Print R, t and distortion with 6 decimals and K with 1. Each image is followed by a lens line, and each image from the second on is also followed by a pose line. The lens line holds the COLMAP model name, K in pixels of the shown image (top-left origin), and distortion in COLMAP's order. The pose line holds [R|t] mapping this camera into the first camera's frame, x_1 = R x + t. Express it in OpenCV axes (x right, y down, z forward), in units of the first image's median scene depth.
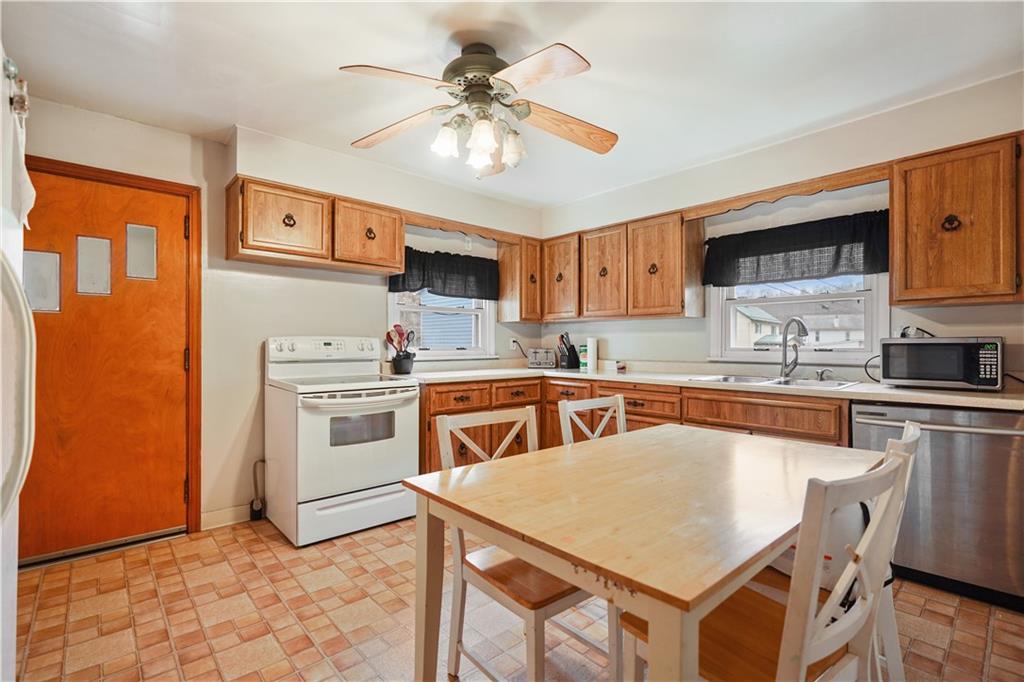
lens RADIAL K [[472.2, 0, 519.3], [0, 472.2, 343.4], [0, 0, 1]] dist [-0.011269, 0.000164]
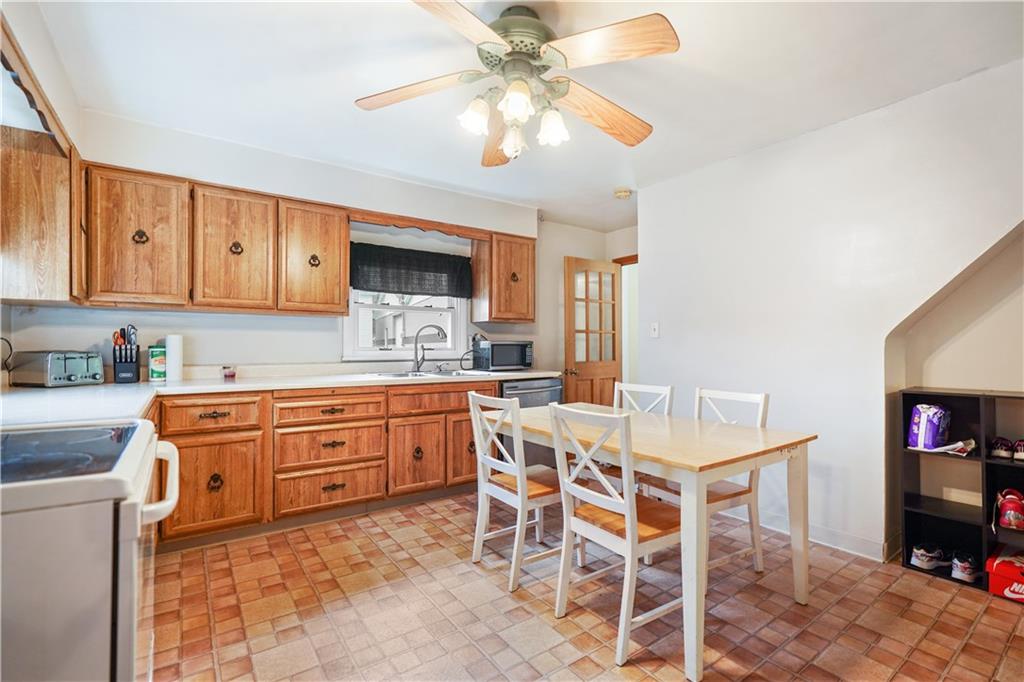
lens RADIAL K [[472.2, 0, 519.3], [0, 472.2, 341.9], [0, 0, 1]] dist [-0.011269, 0.000164]
pose [[0.115637, 0.006495, 0.993270, -0.607540], [-0.004706, 0.999971, -0.005990, 0.000269], [-0.993280, -0.003982, 0.115664, 0.545729]]
